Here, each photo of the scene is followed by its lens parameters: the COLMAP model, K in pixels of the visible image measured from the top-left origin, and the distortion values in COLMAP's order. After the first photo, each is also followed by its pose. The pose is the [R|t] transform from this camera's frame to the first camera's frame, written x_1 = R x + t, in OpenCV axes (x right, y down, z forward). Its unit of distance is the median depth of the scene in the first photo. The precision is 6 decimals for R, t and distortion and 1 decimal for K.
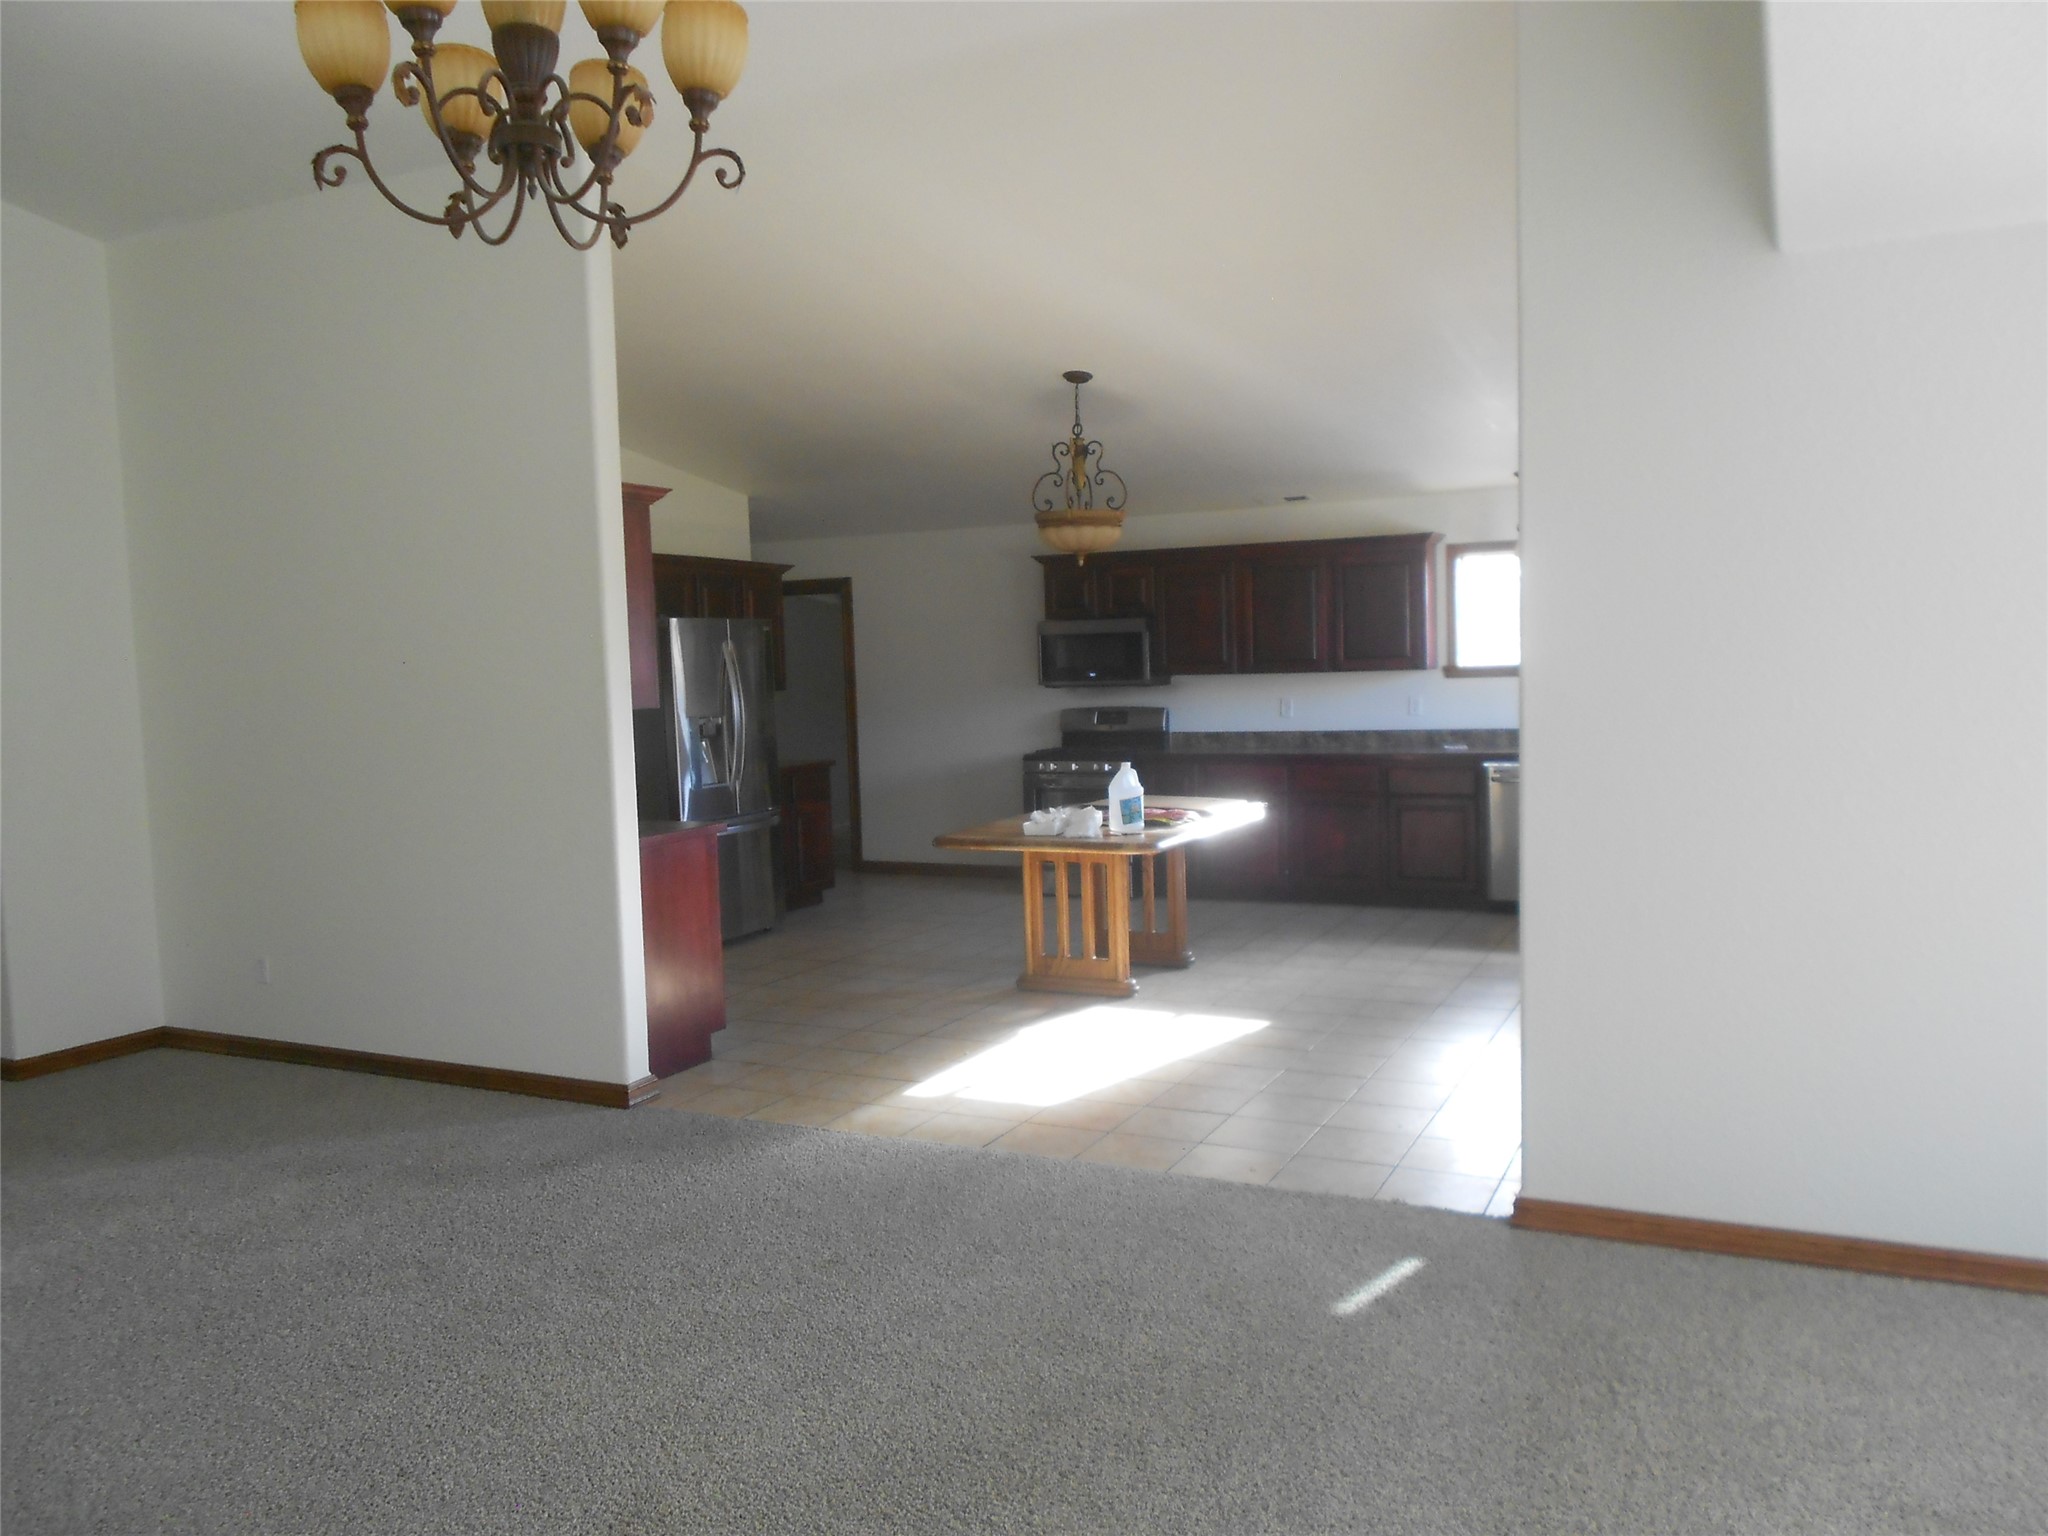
lens RADIAL K [[1561.7, 0, 1024.0], [0, 1561.7, 768.0], [0, 0, 1]] dist [-0.005615, -0.001183]
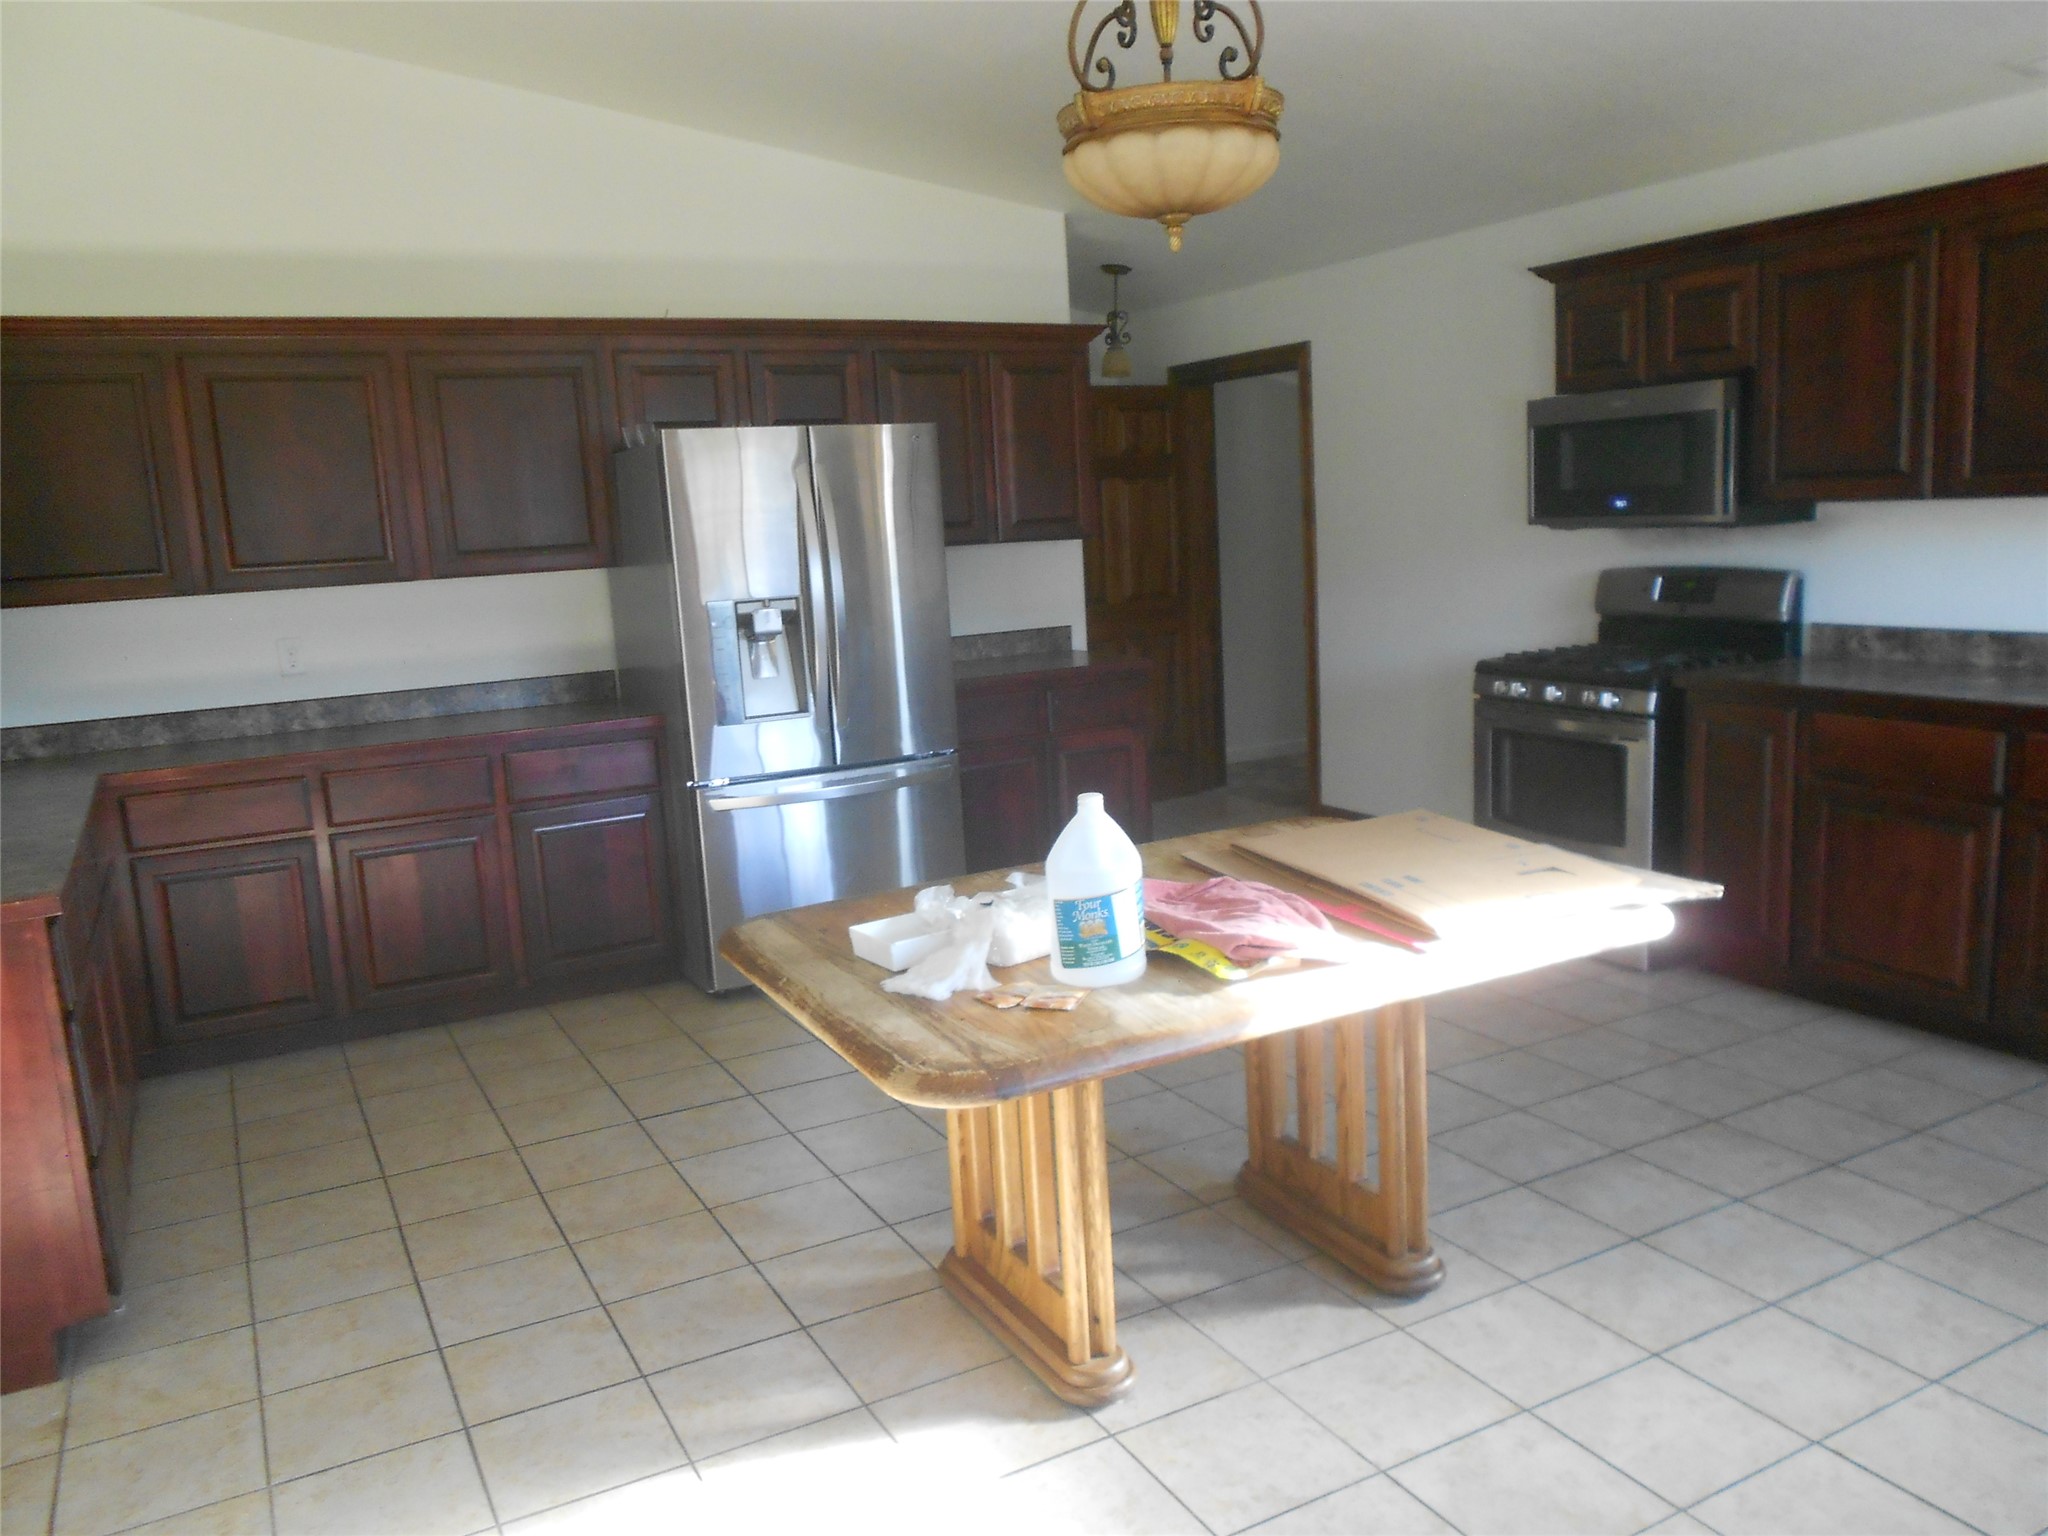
lens RADIAL K [[1561.7, 0, 1024.0], [0, 1561.7, 768.0], [0, 0, 1]] dist [-0.005615, -0.001183]
pose [[0.816491, 0.080621, -0.571702, 0.175468], [-0.008794, 0.991824, 0.127307, -0.037722], [0.577291, -0.098918, 0.810525, 0.479083]]
